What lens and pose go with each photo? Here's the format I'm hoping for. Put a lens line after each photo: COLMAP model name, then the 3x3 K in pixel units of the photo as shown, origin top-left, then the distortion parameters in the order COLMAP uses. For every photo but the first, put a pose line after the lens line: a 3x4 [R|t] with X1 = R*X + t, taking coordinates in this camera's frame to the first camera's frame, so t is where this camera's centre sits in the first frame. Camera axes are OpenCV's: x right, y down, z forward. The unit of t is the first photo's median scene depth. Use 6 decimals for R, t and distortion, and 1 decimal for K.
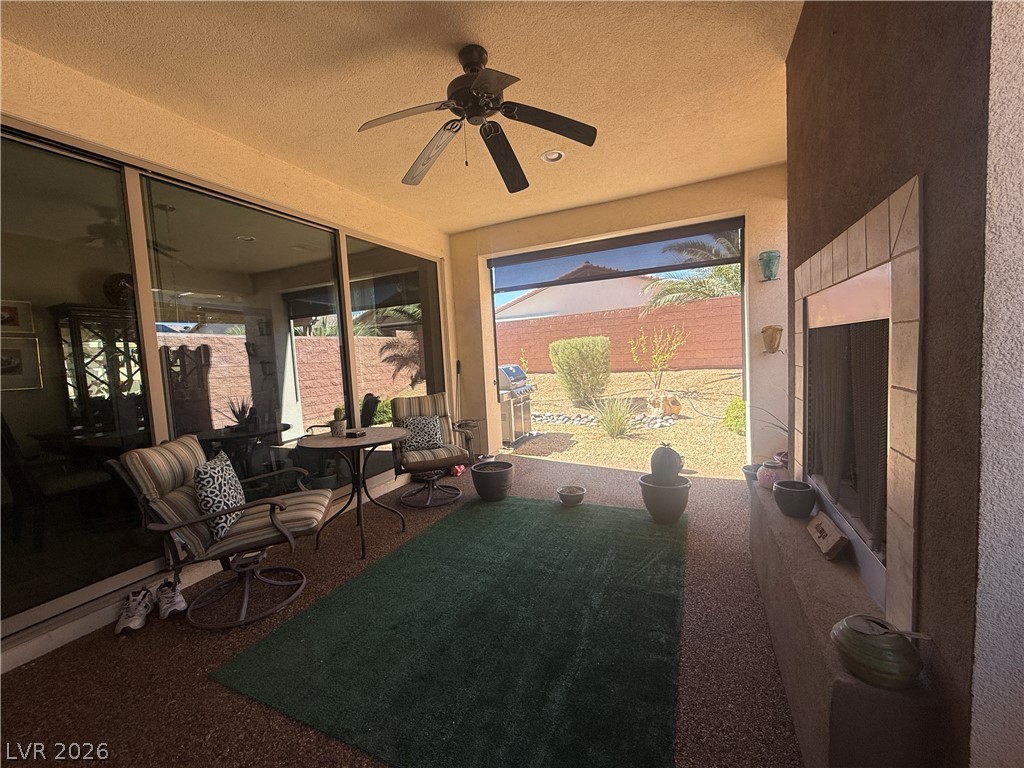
lens RADIAL K [[407.4, 0, 509.9], [0, 407.4, 380.8], [0, 0, 1]] dist [0.000042, 0.000238]
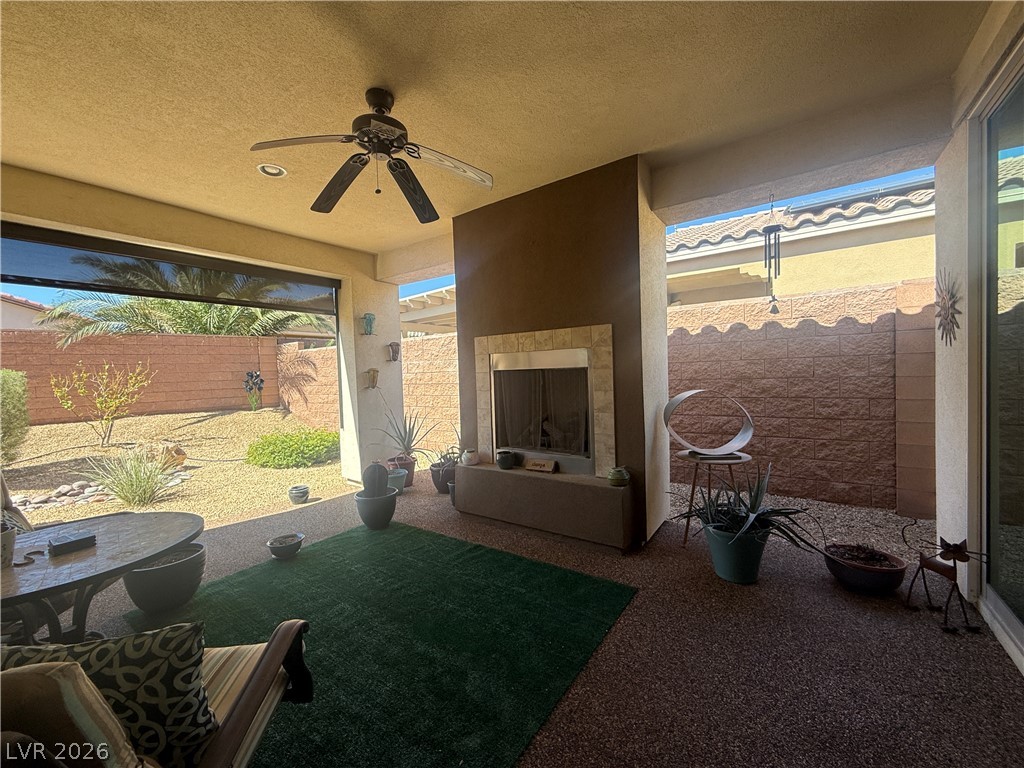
lens RADIAL K [[407.4, 0, 506.4], [0, 407.4, 382.3], [0, 0, 1]] dist [0.000042, 0.000238]
pose [[0.194363, 0.021173, 0.980701, -0.290850], [0.088539, 0.995308, -0.039035, 0.001934], [-0.976926, 0.094417, 0.191576, 0.152850]]
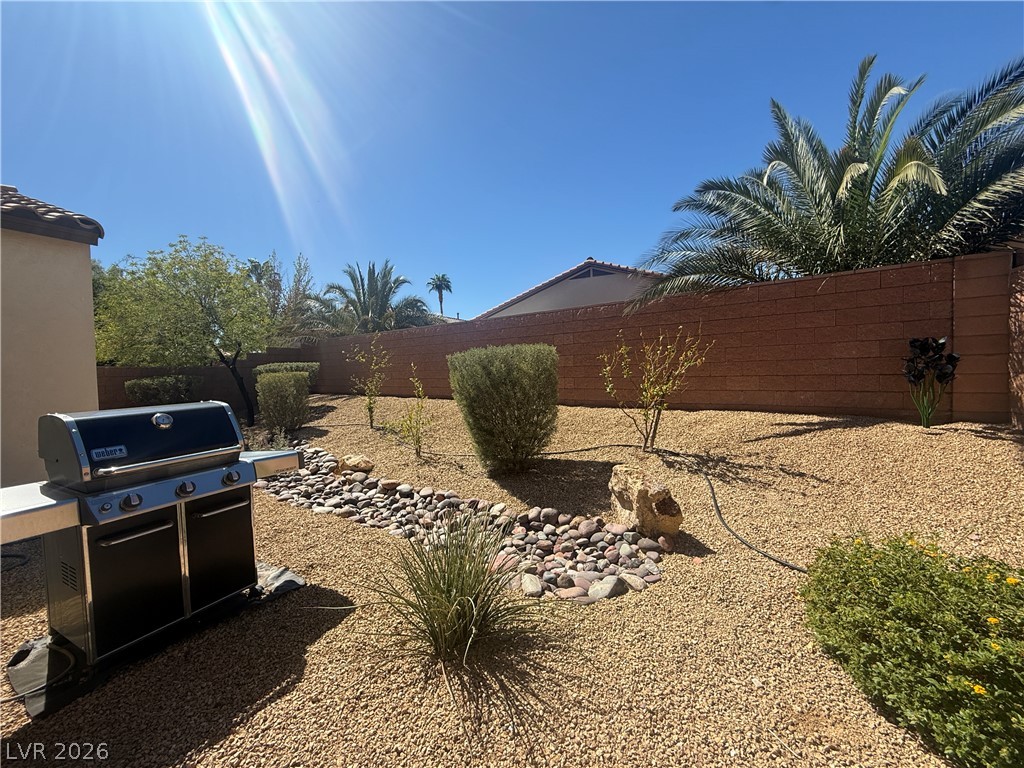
lens RADIAL K [[407.4, 0, 506.0], [0, 407.4, 383.6], [0, 0, 1]] dist [0.000042, 0.000238]
pose [[0.996757, 0.035939, -0.072001, 0.263764], [-0.038044, 0.998881, -0.028089, -0.050399], [0.070911, 0.030737, 0.997009, 0.566708]]
